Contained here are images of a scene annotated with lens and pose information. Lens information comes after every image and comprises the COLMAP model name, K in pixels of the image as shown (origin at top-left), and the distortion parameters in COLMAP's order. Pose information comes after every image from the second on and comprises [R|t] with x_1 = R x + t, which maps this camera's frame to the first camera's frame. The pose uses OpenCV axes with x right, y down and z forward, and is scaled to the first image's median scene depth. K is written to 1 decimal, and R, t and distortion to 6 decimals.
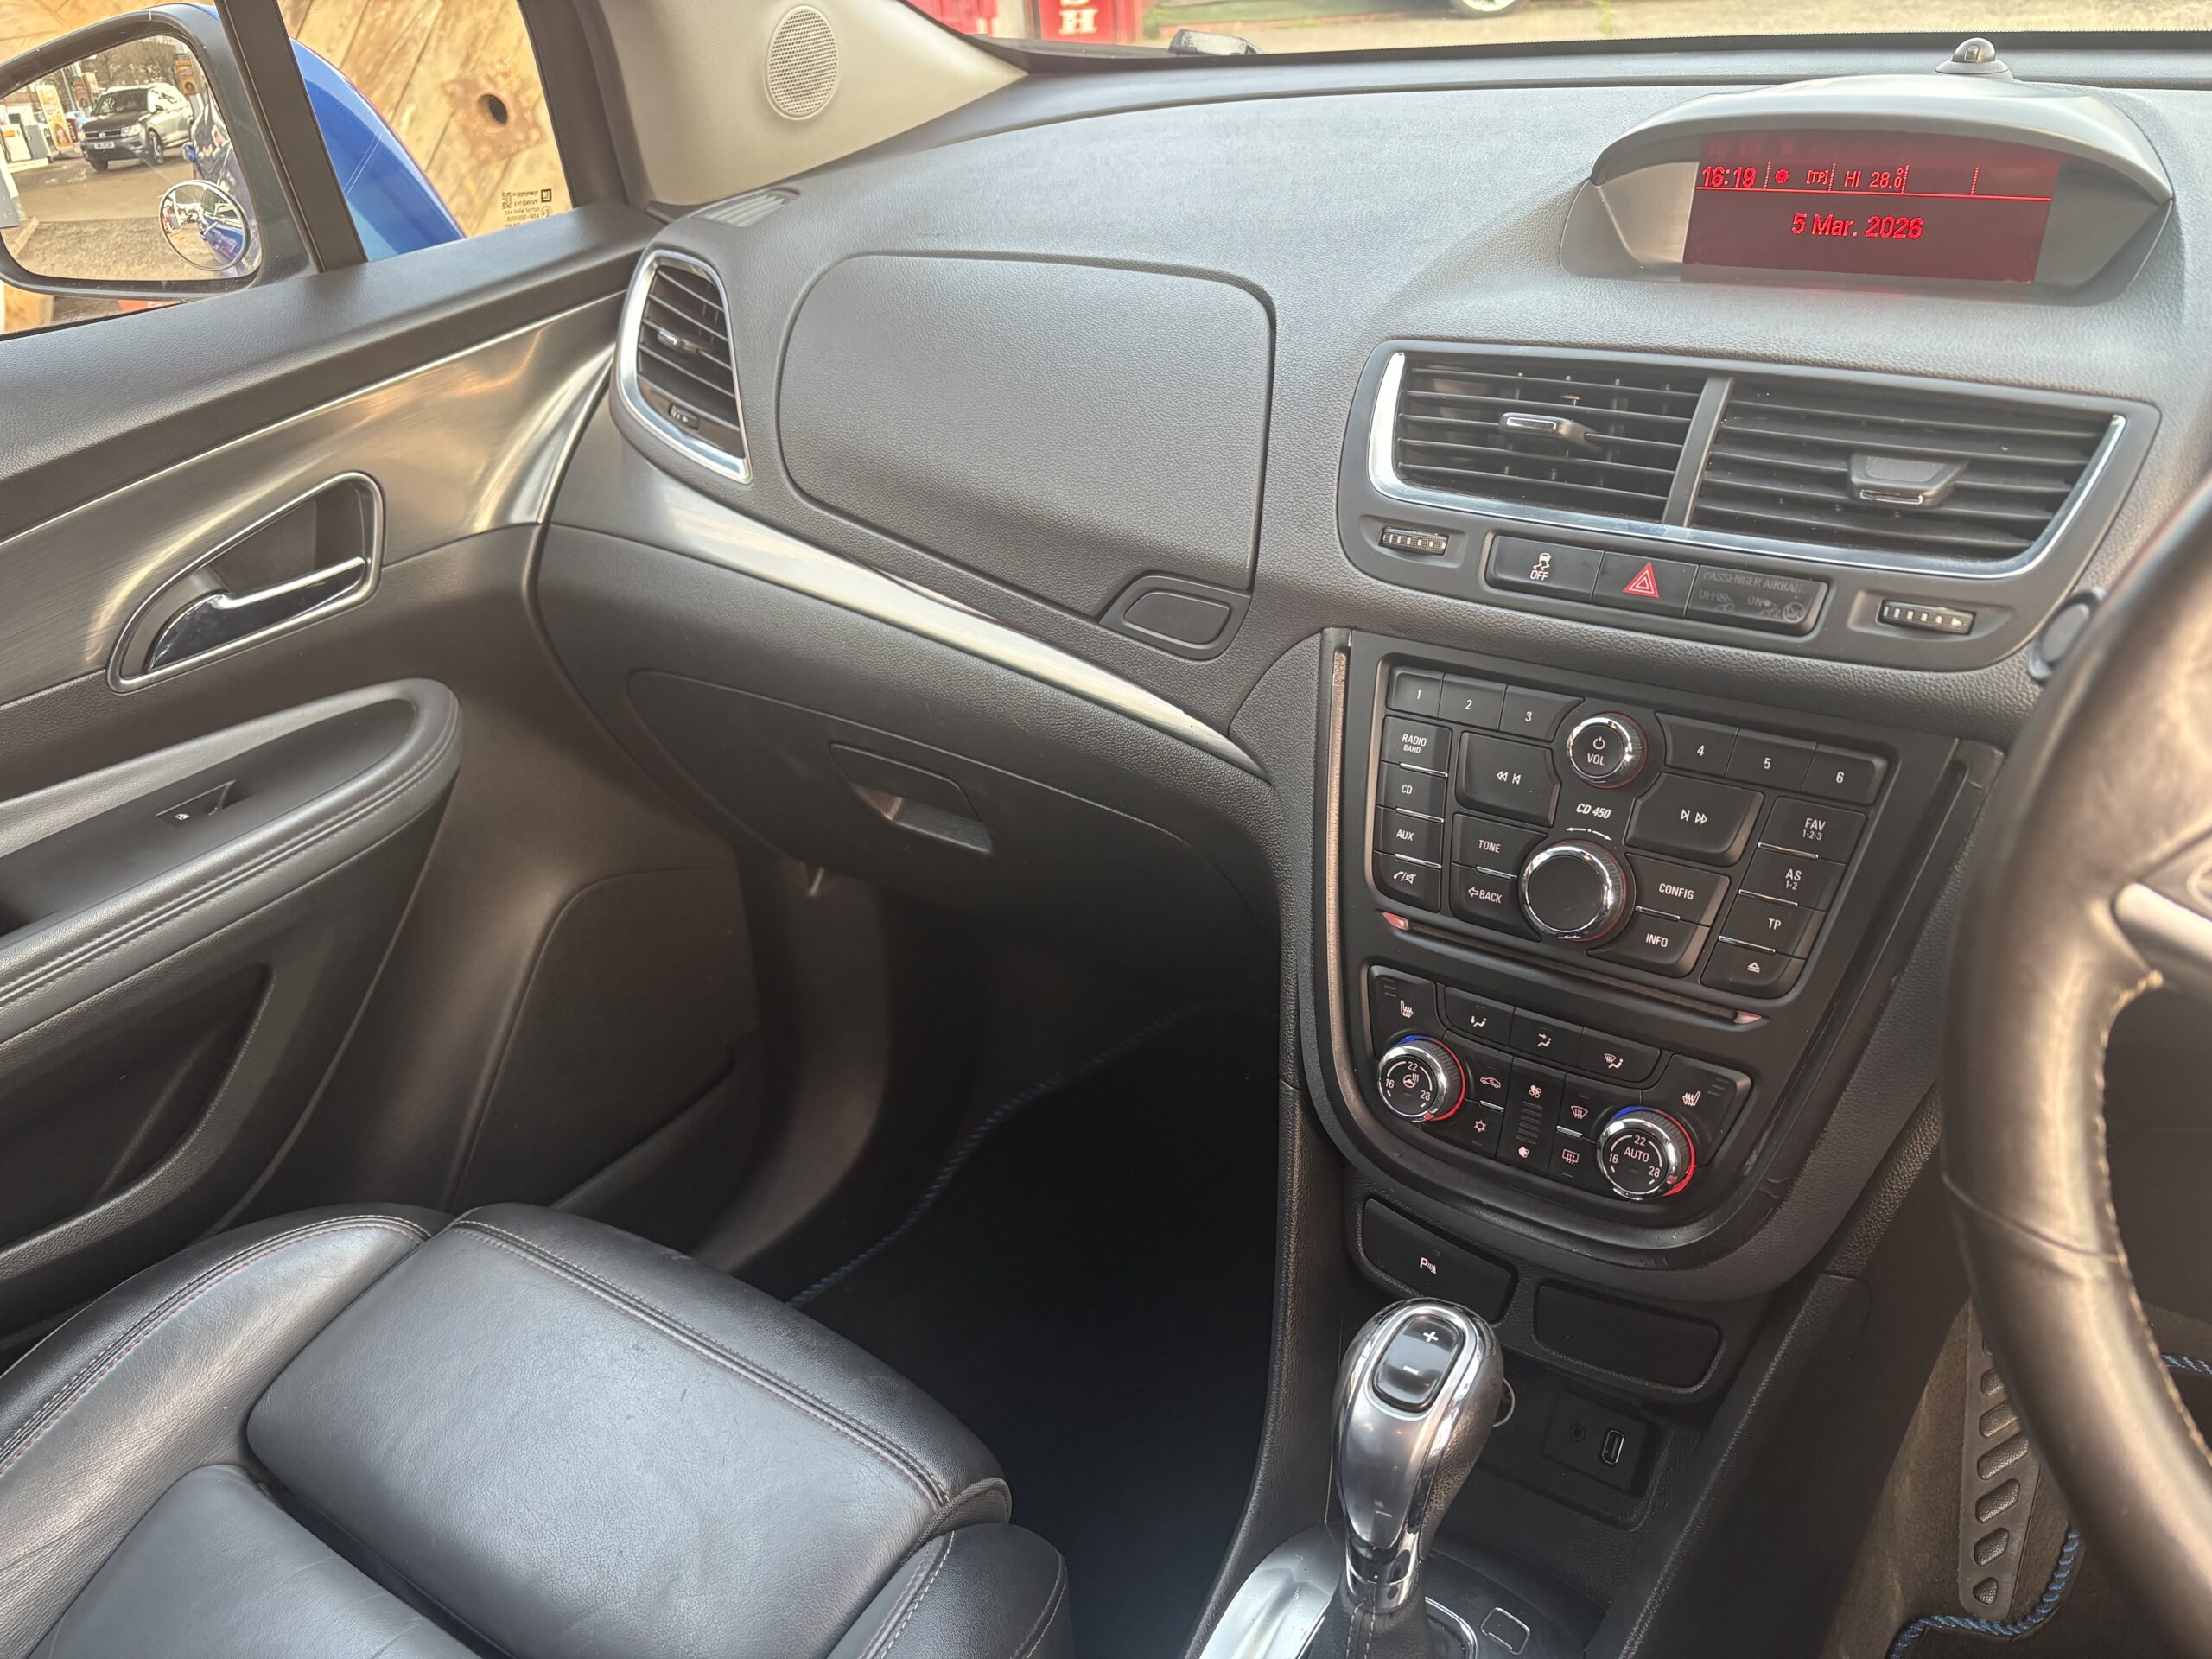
lens RADIAL K [[1700.8, 0, 1105.5], [0, 1700.8, 831.6], [0, 0, 1]] dist [0.028976, -0.037150]
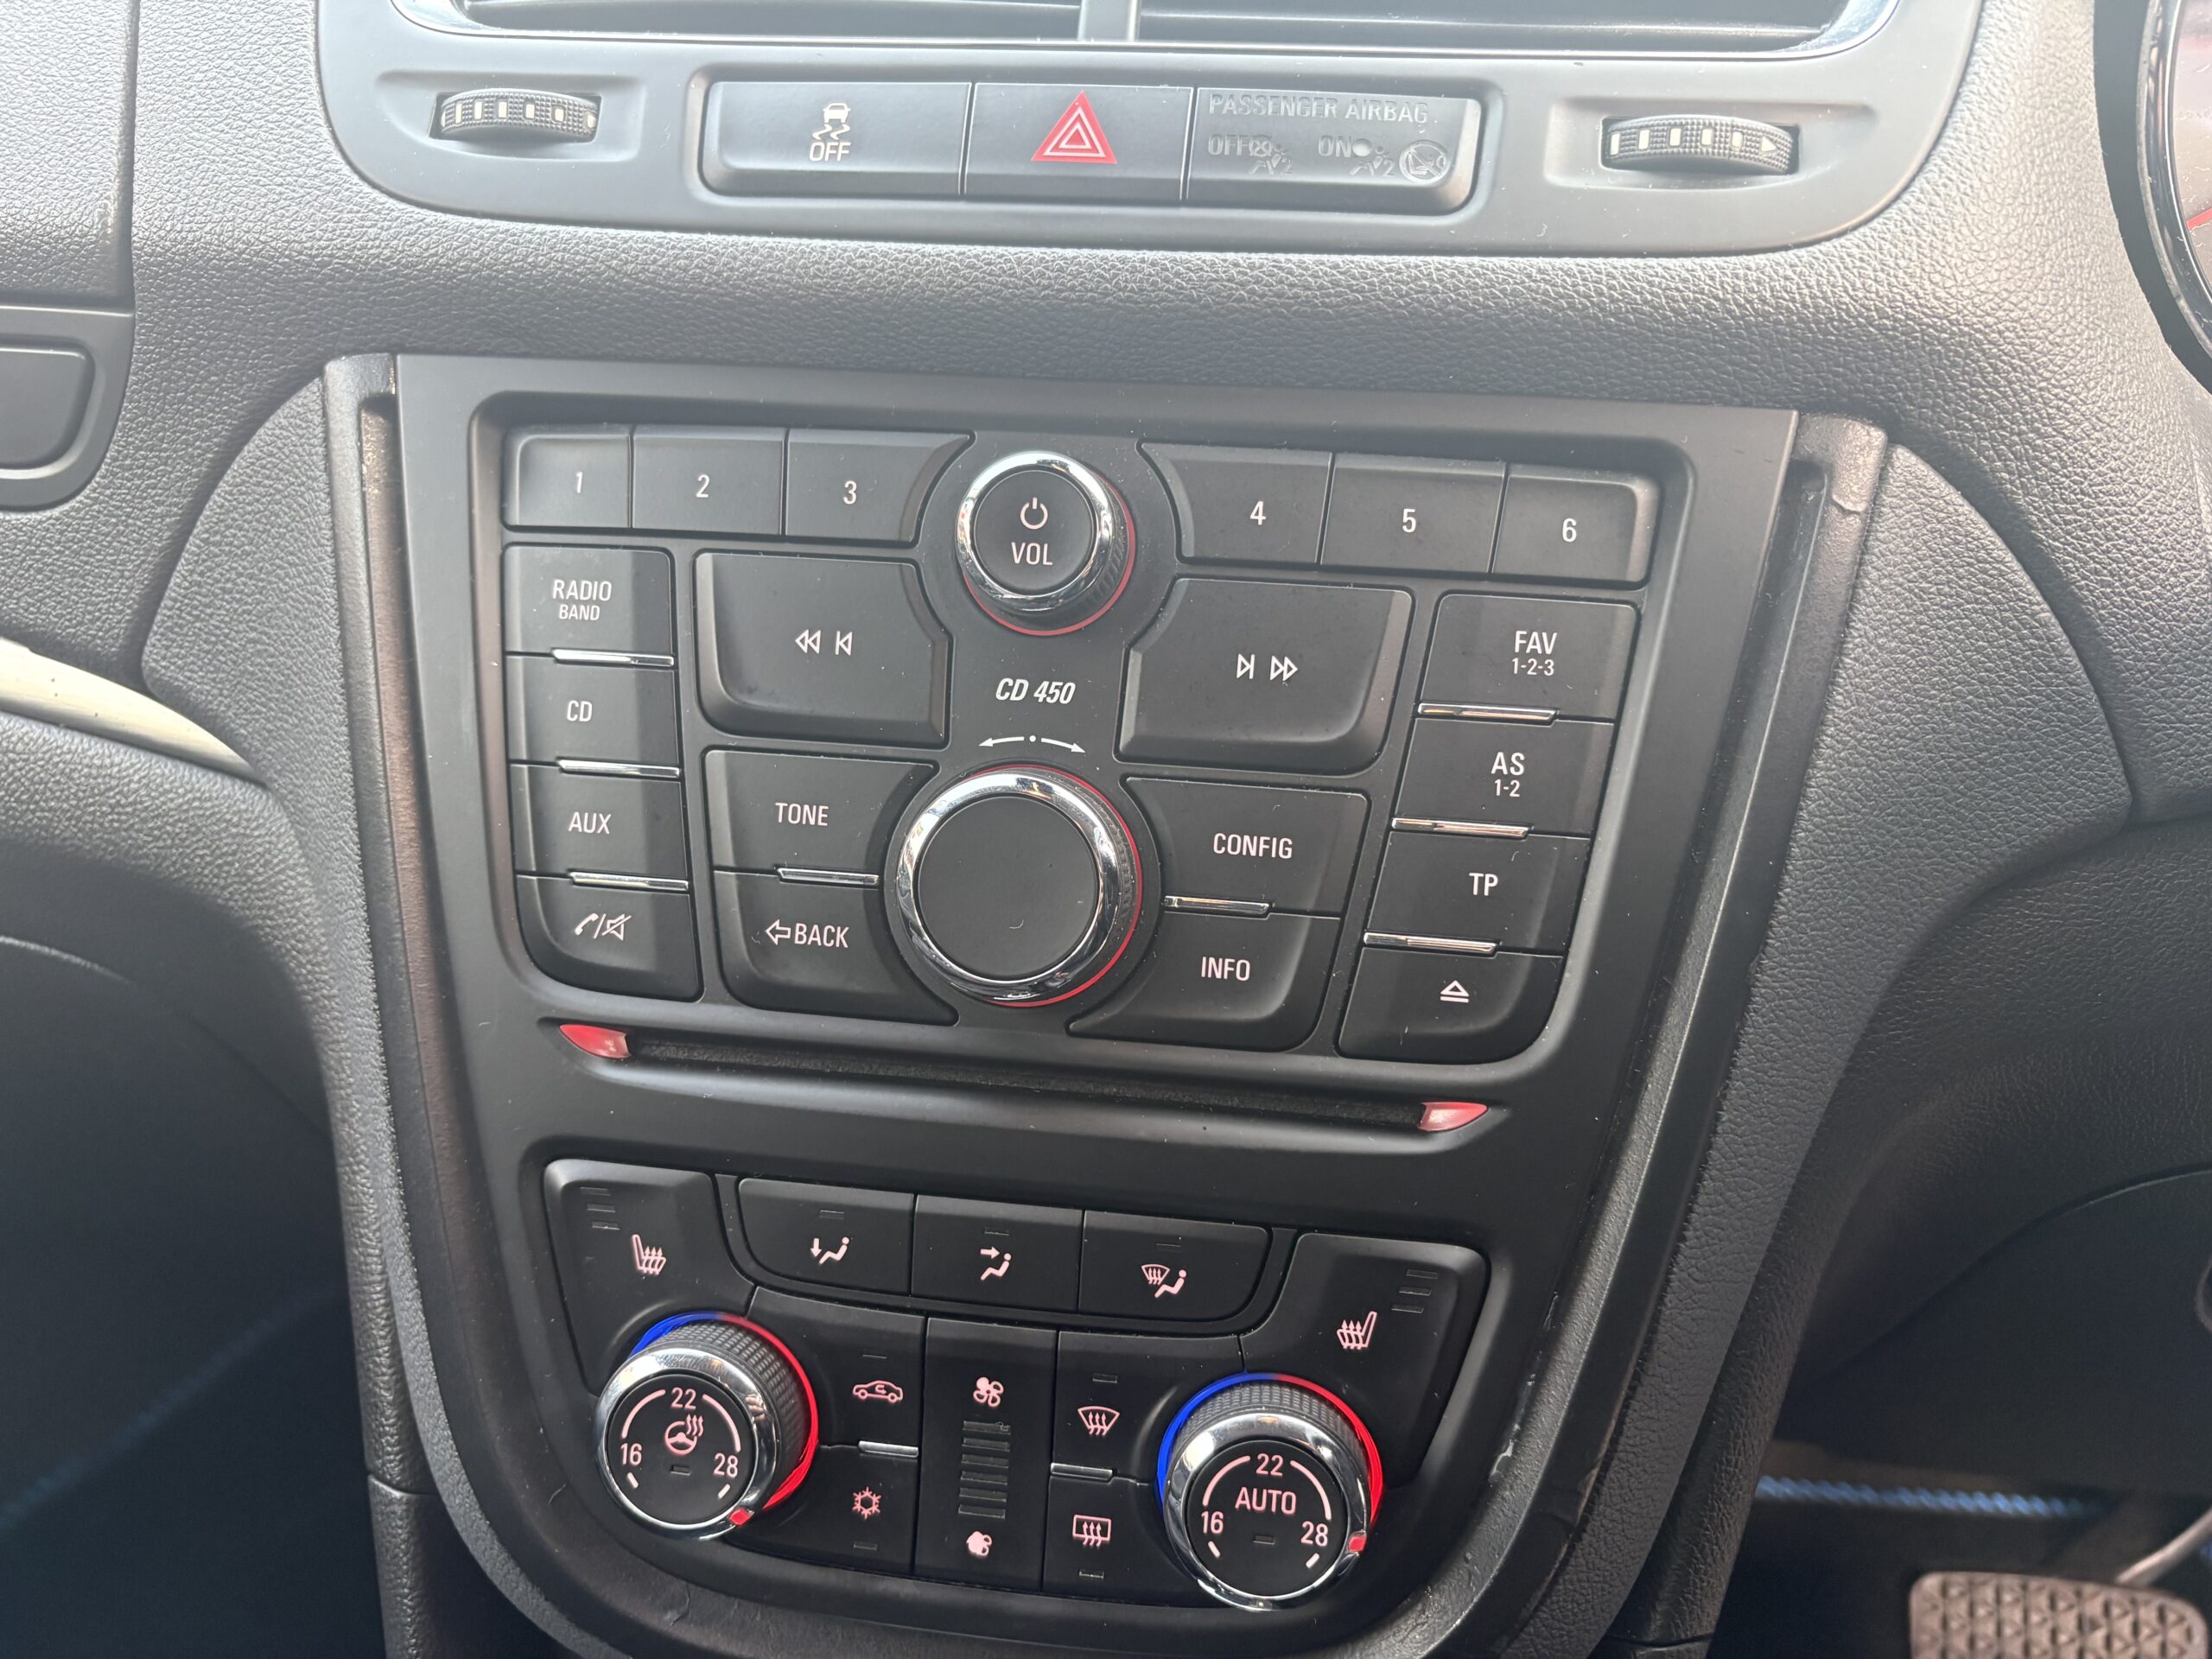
lens RADIAL K [[1700.8, 0, 1109.3], [0, 1700.8, 847.5], [0, 0, 1]] dist [0.028976, -0.037150]
pose [[0.890897, -0.104478, 0.442026, 0.107812], [0.148697, 0.986645, -0.066492, 0.053822], [-0.429175, 0.124966, 0.894534, 0.592717]]
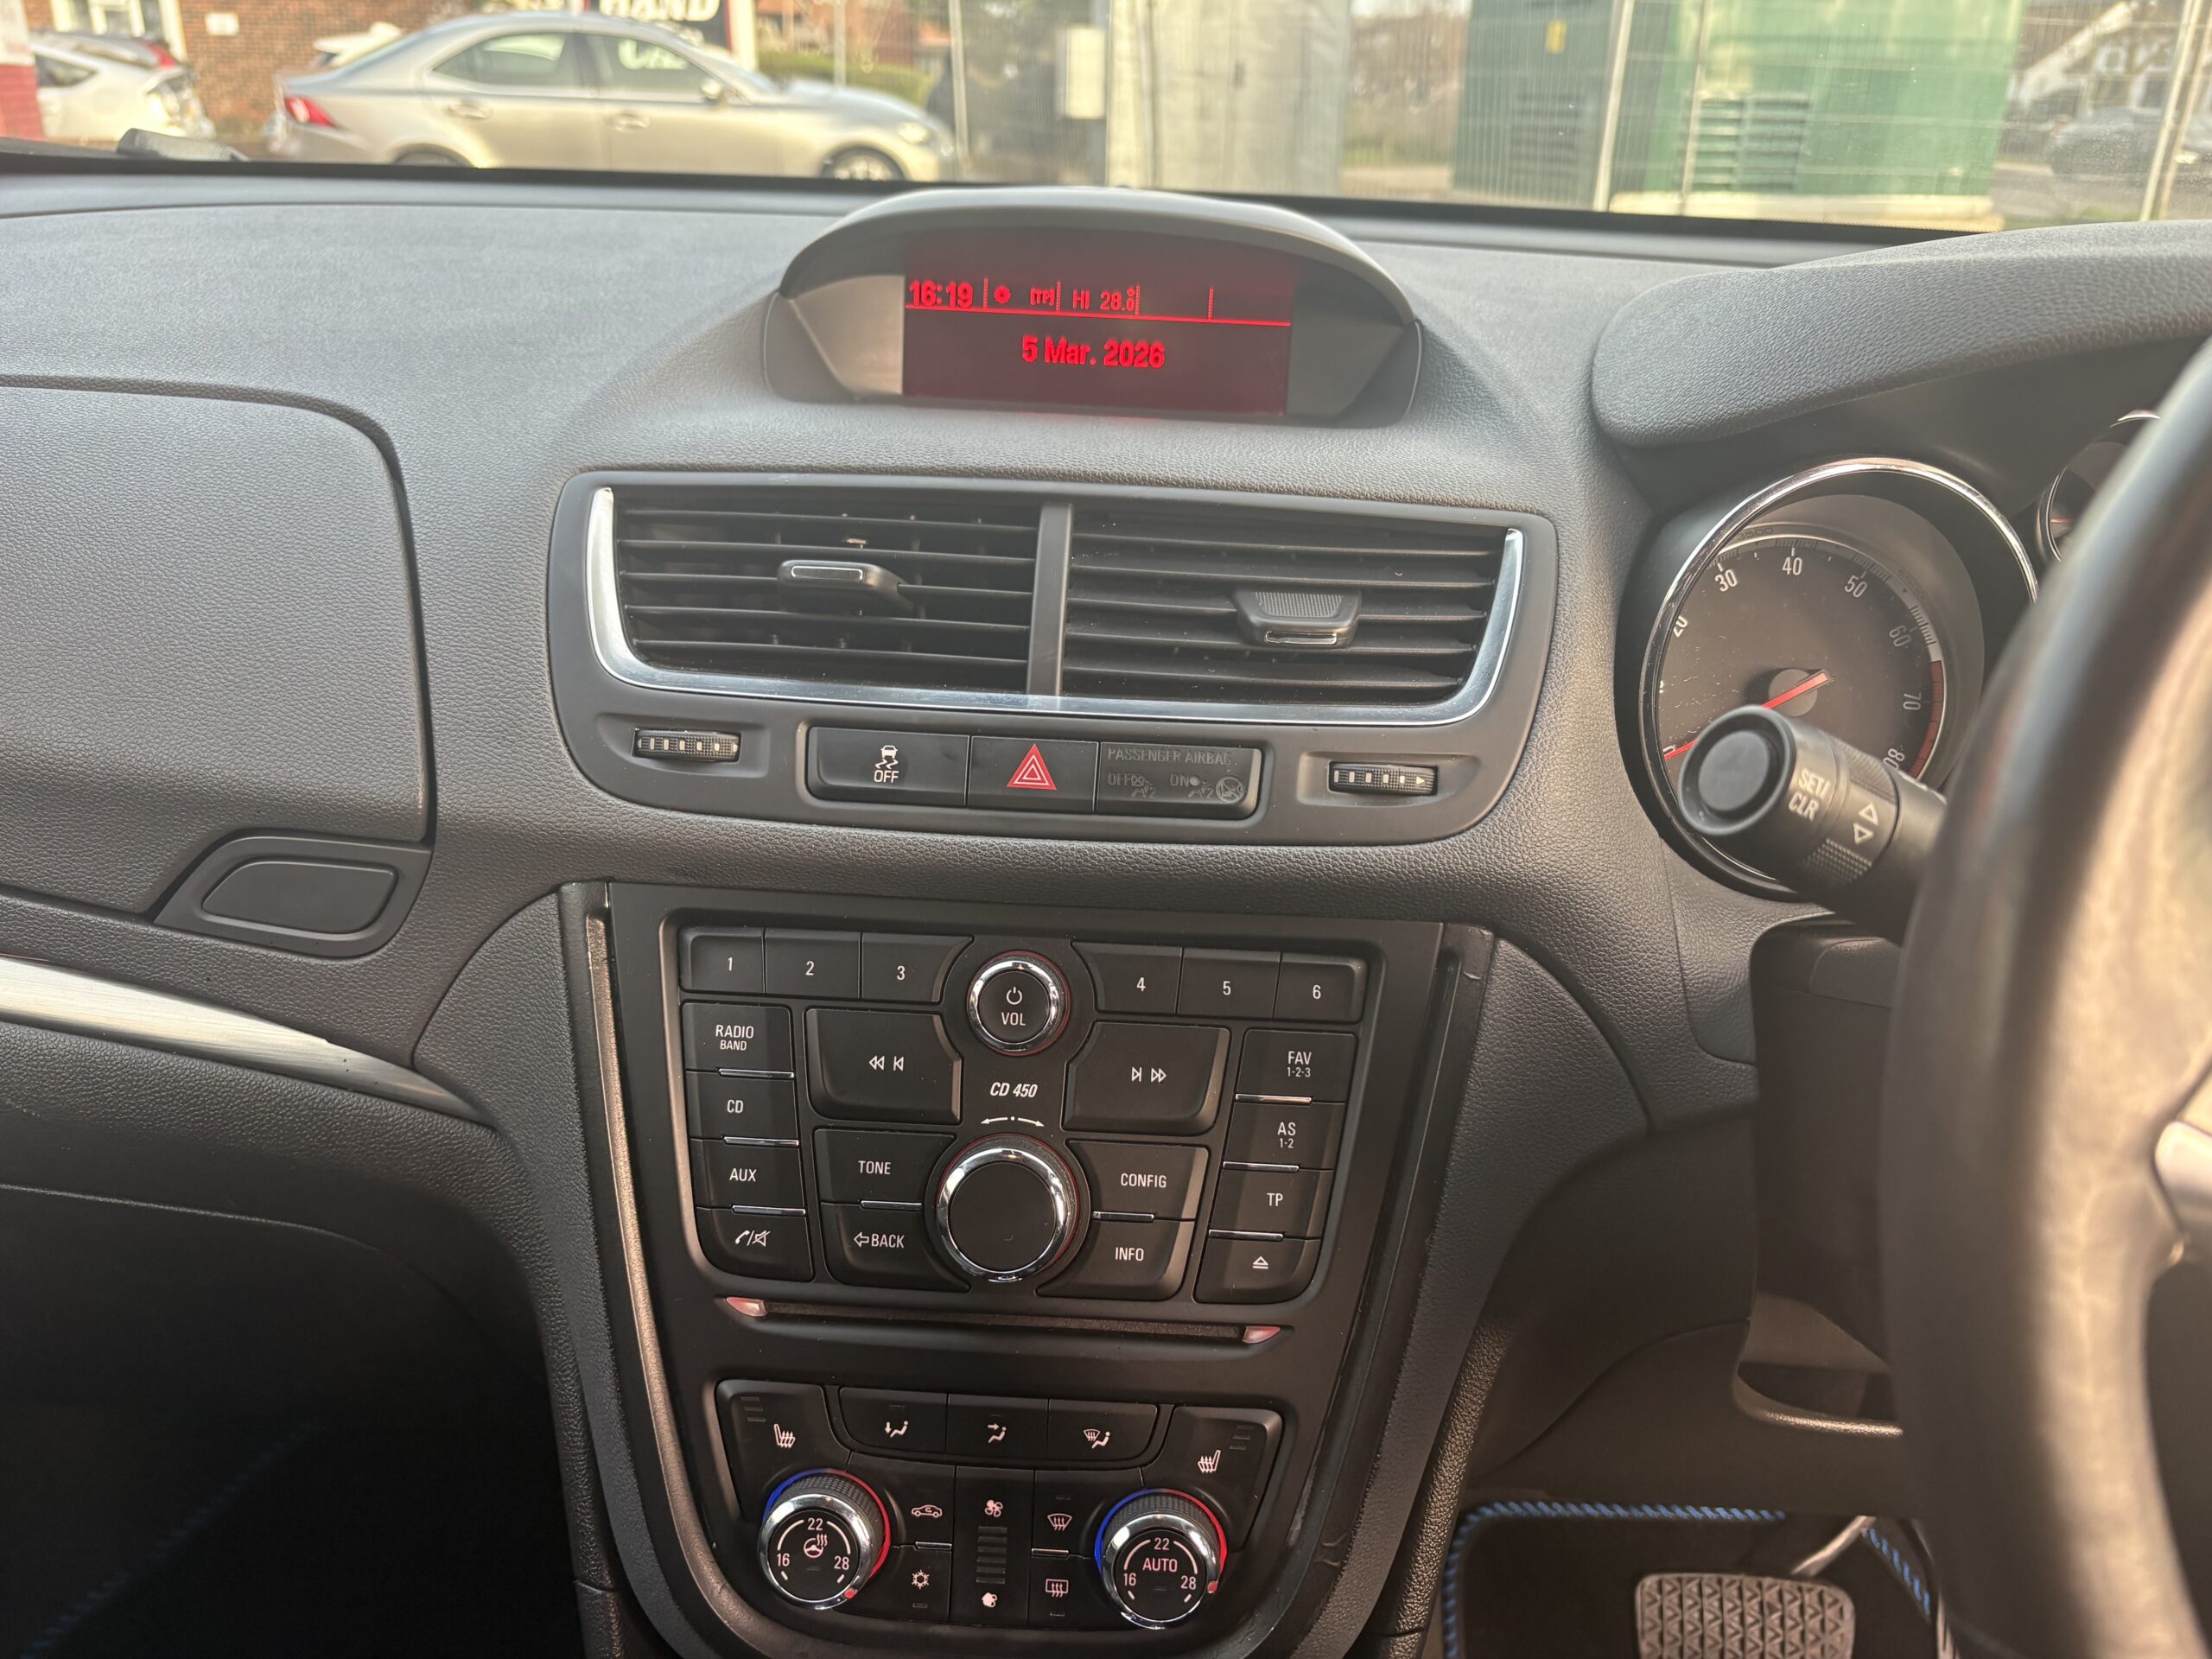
lens RADIAL K [[1700.8, 0, 1112.1], [0, 1700.8, 844.6], [0, 0, 1]] dist [0.028976, -0.037150]
pose [[0.844658, -0.114620, 0.522891, -0.037873], [0.177617, 0.981479, -0.071770, -0.052434], [-0.504980, 0.153495, 0.849373, 0.340732]]
